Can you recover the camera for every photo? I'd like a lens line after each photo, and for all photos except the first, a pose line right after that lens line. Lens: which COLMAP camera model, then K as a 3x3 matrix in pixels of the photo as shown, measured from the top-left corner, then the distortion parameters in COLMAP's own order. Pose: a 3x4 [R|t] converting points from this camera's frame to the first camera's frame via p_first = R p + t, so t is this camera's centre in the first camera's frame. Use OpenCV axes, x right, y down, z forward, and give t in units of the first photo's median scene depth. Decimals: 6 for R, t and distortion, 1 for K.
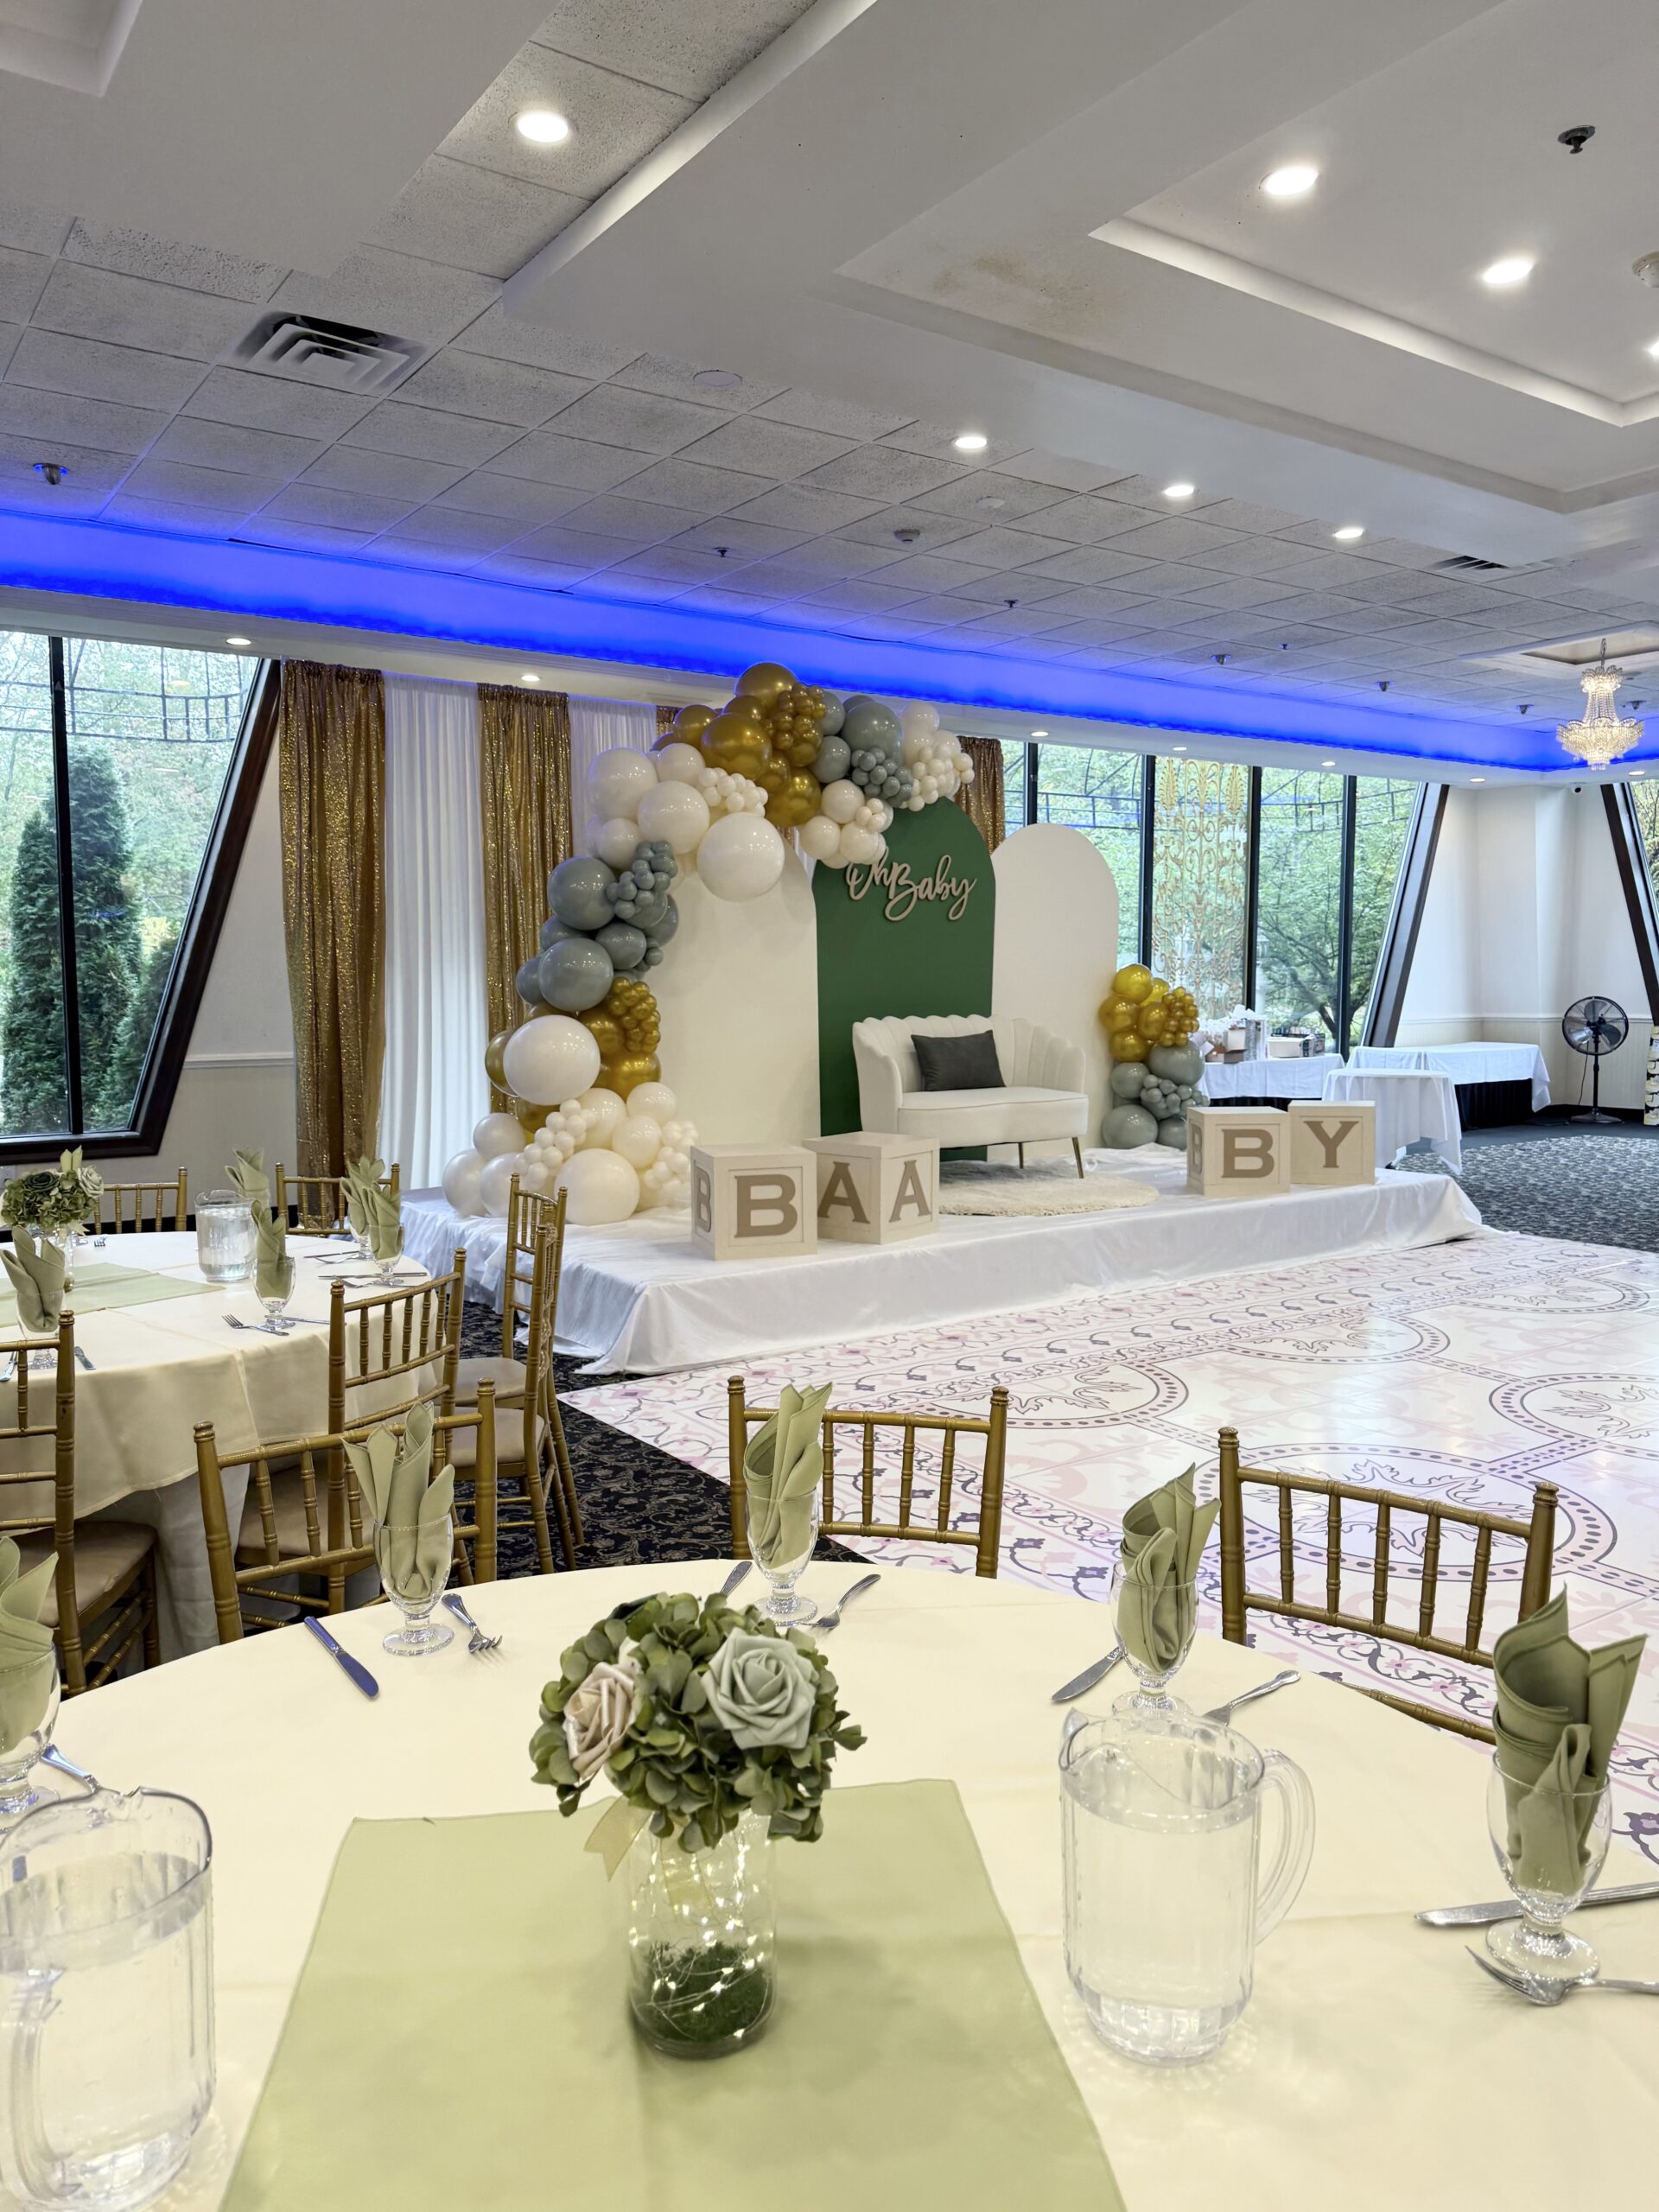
lens RADIAL K [[1553.8, 0, 830.6], [0, 1553.8, 1093.9], [0, 0, 1]] dist [0.112304, -0.239263]
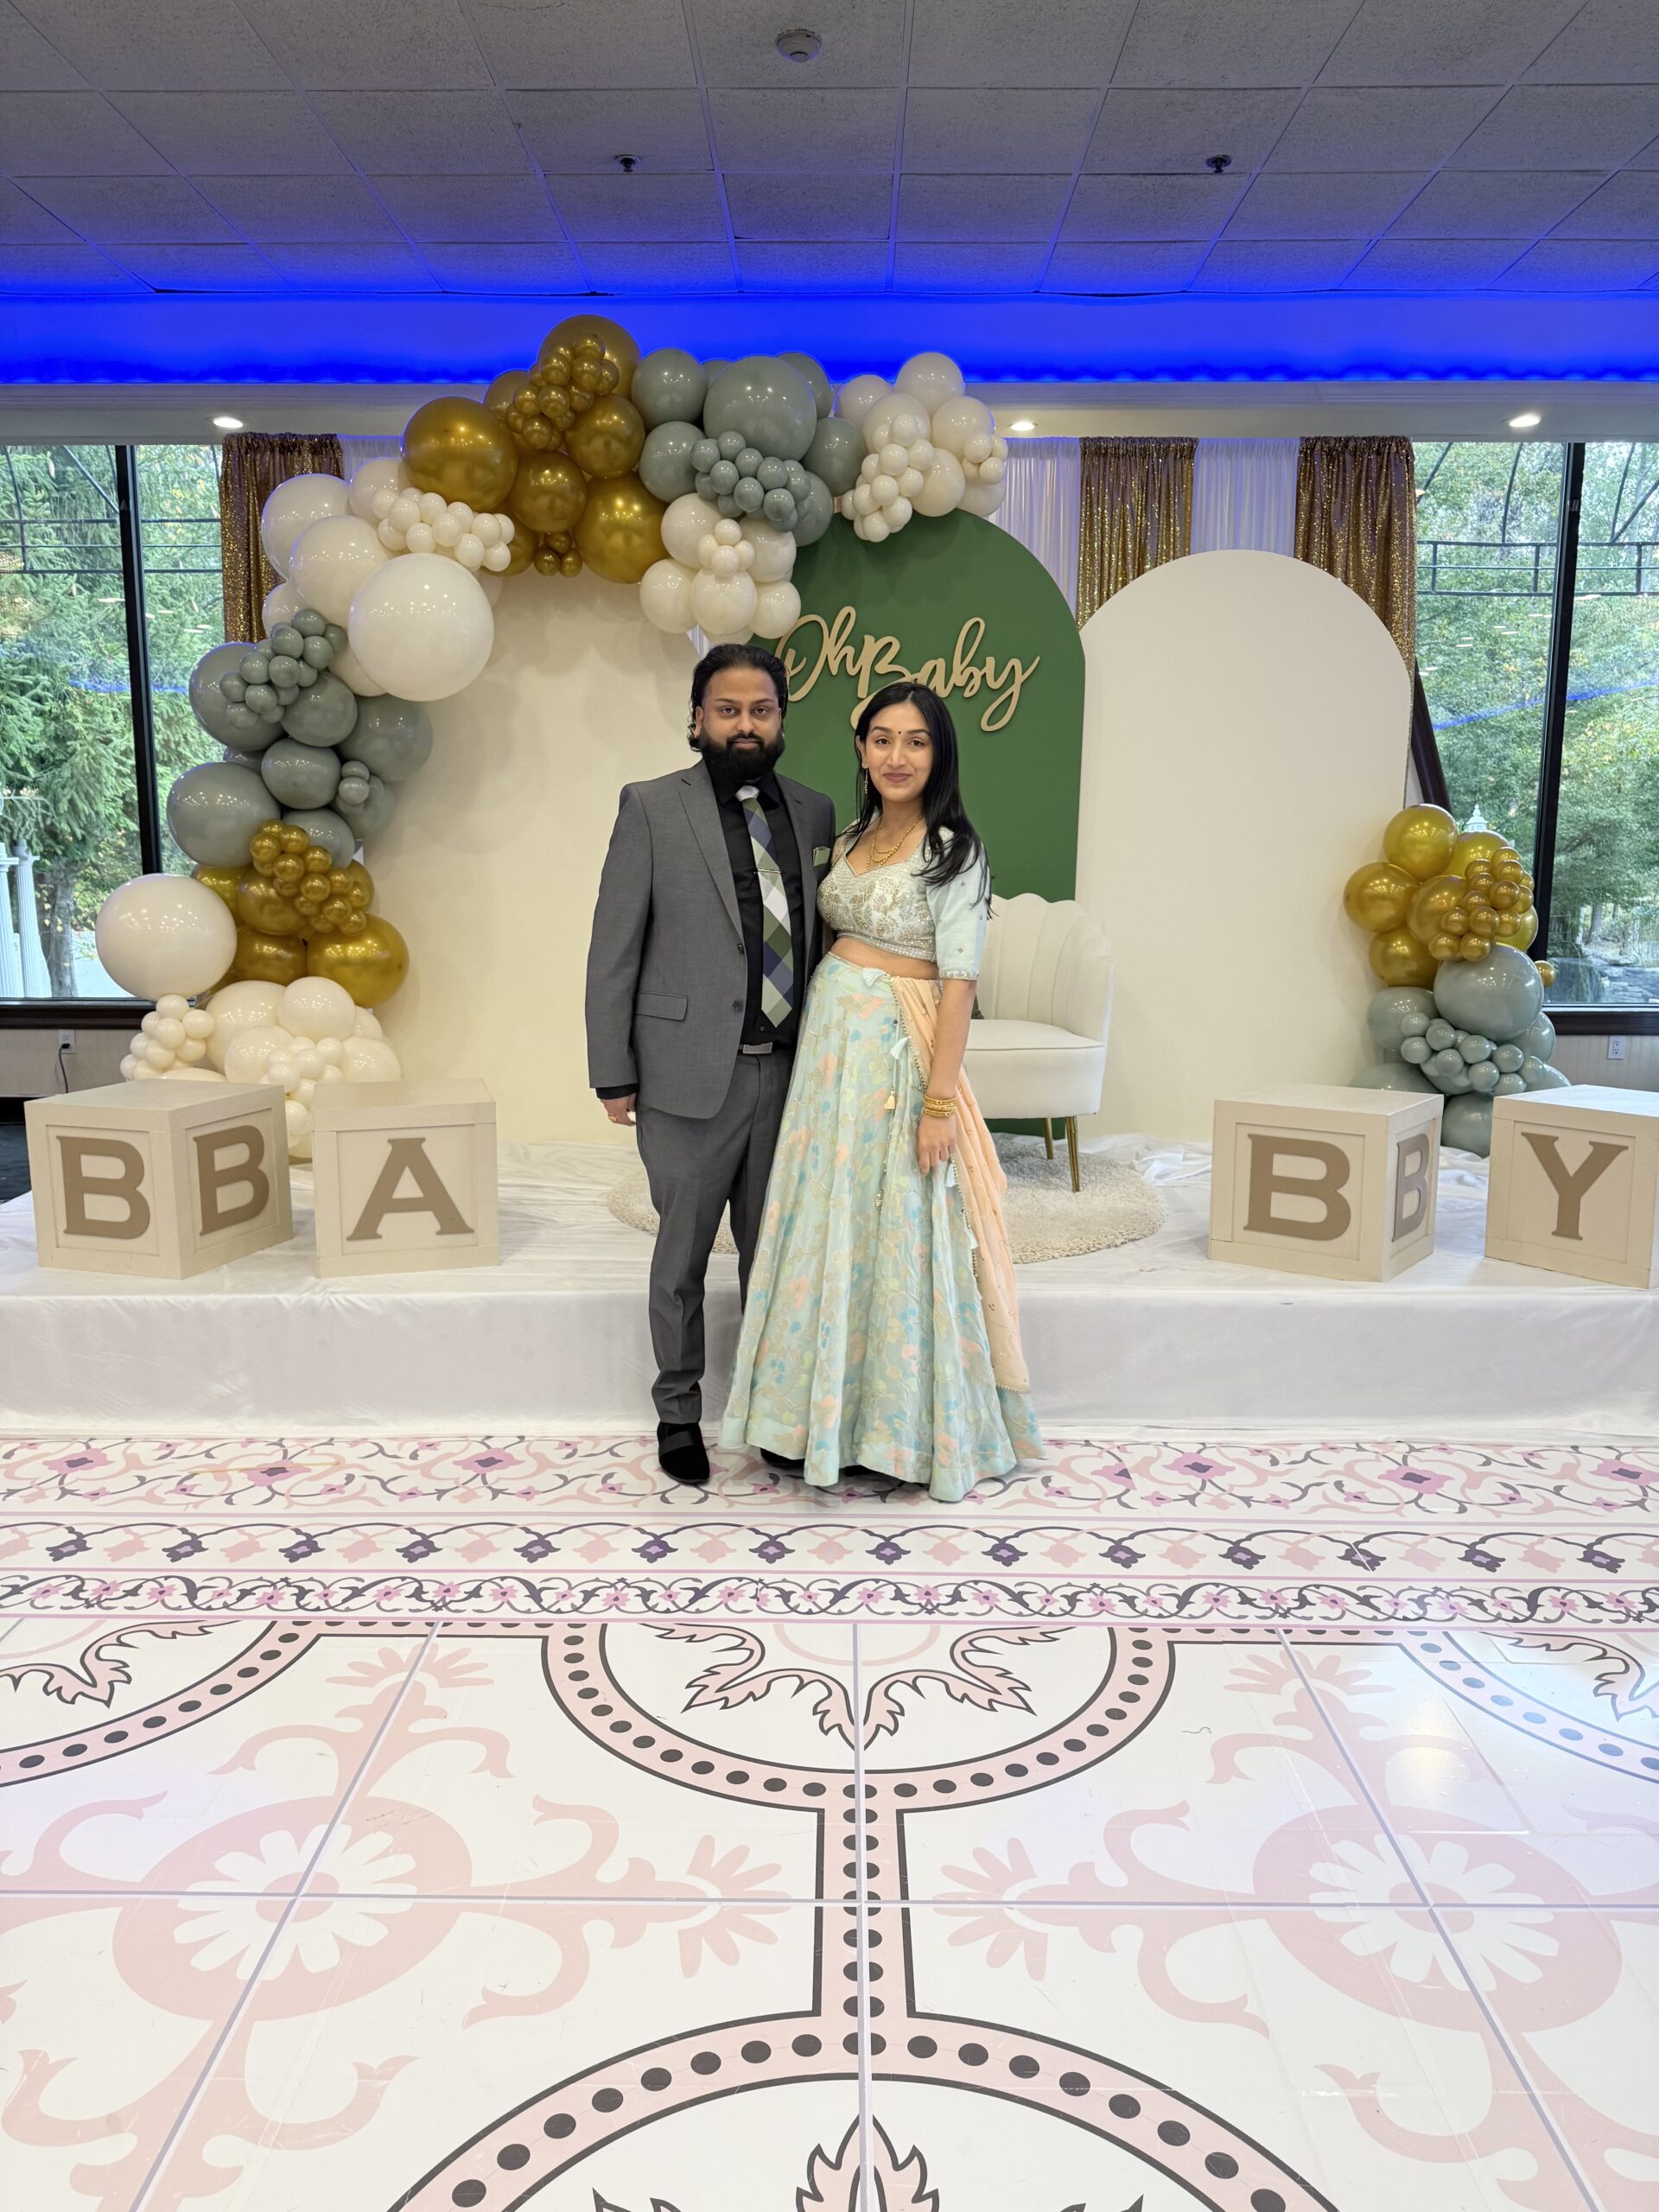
lens RADIAL K [[1563.7, 0, 829.5], [0, 1563.7, 1106.0], [0, 0, 1]] dist [0.079365, -0.152669]
pose [[0.816559, 0.098493, -0.568797, 0.405989], [-0.051004, 0.993793, 0.098864, -0.027182], [0.575004, -0.051717, 0.816514, 0.496746]]
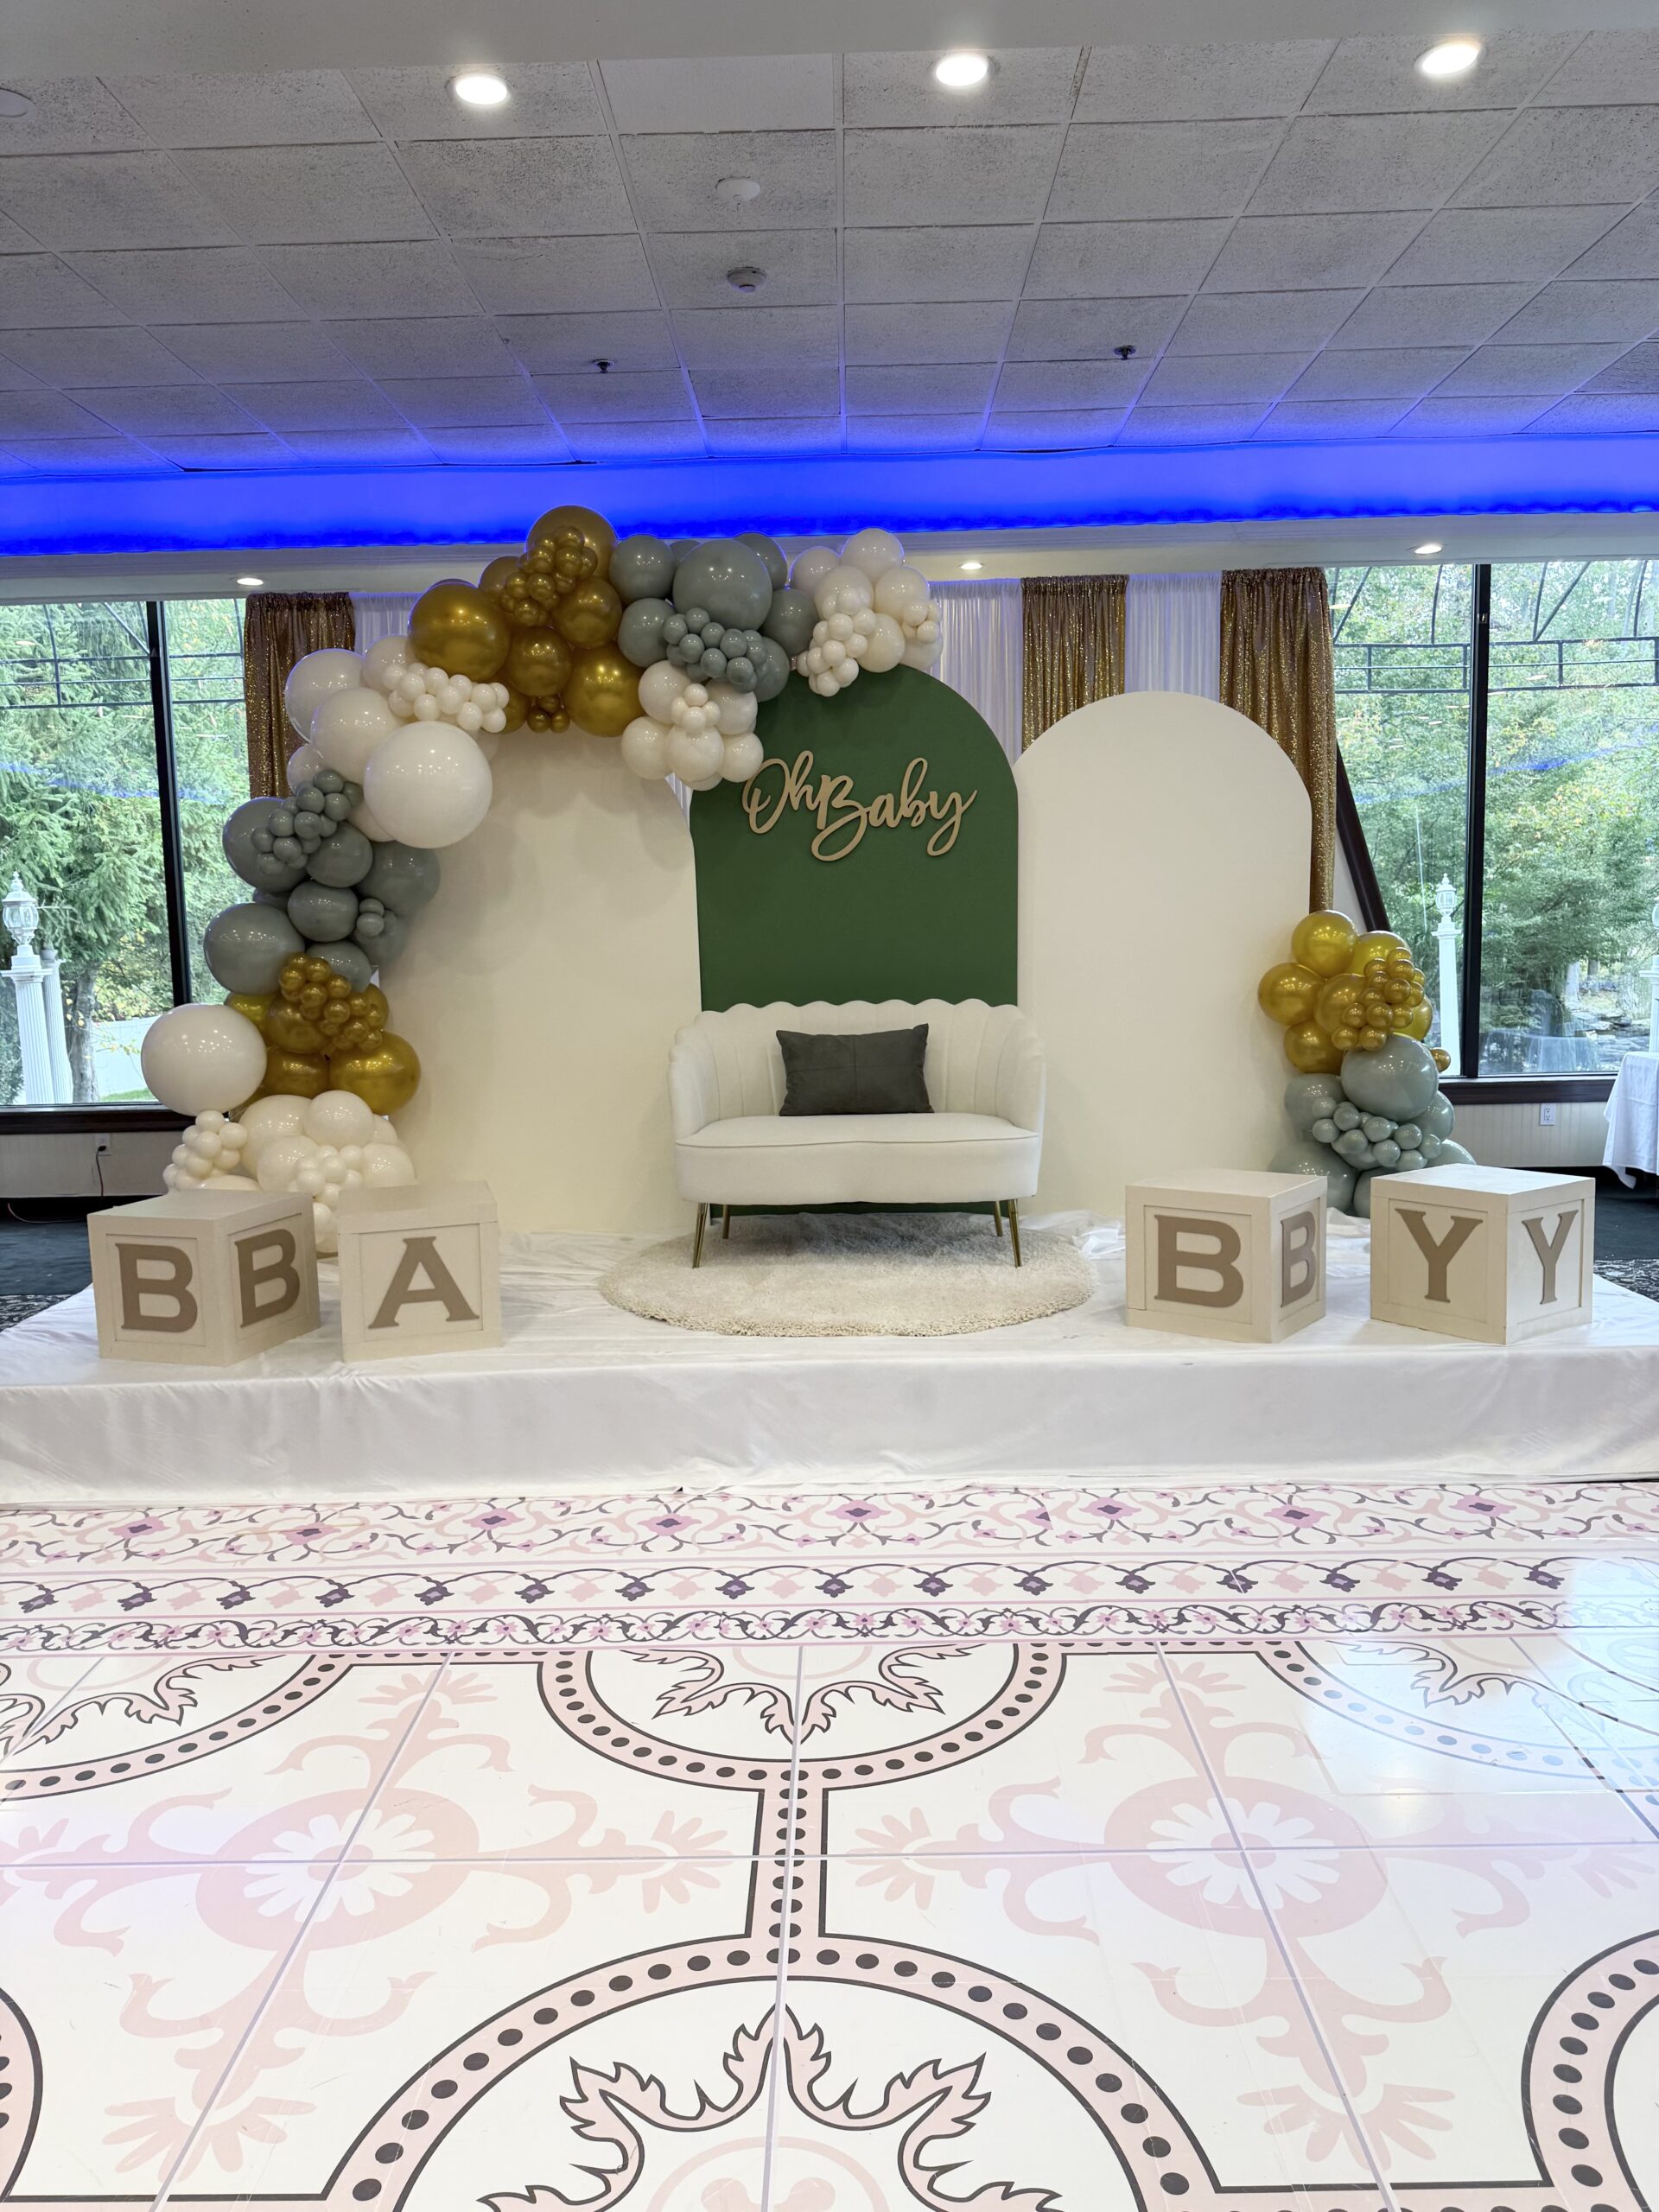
lens RADIAL K [[1553.8, 0, 830.6], [0, 1553.8, 1093.9], [0, 0, 1]] dist [0.112304, -0.239263]
pose [[0.815142, 0.049437, -0.577148, 0.458393], [-0.025947, 0.998468, 0.048878, -0.043641], [0.578680, -0.024867, 0.815175, 0.452410]]
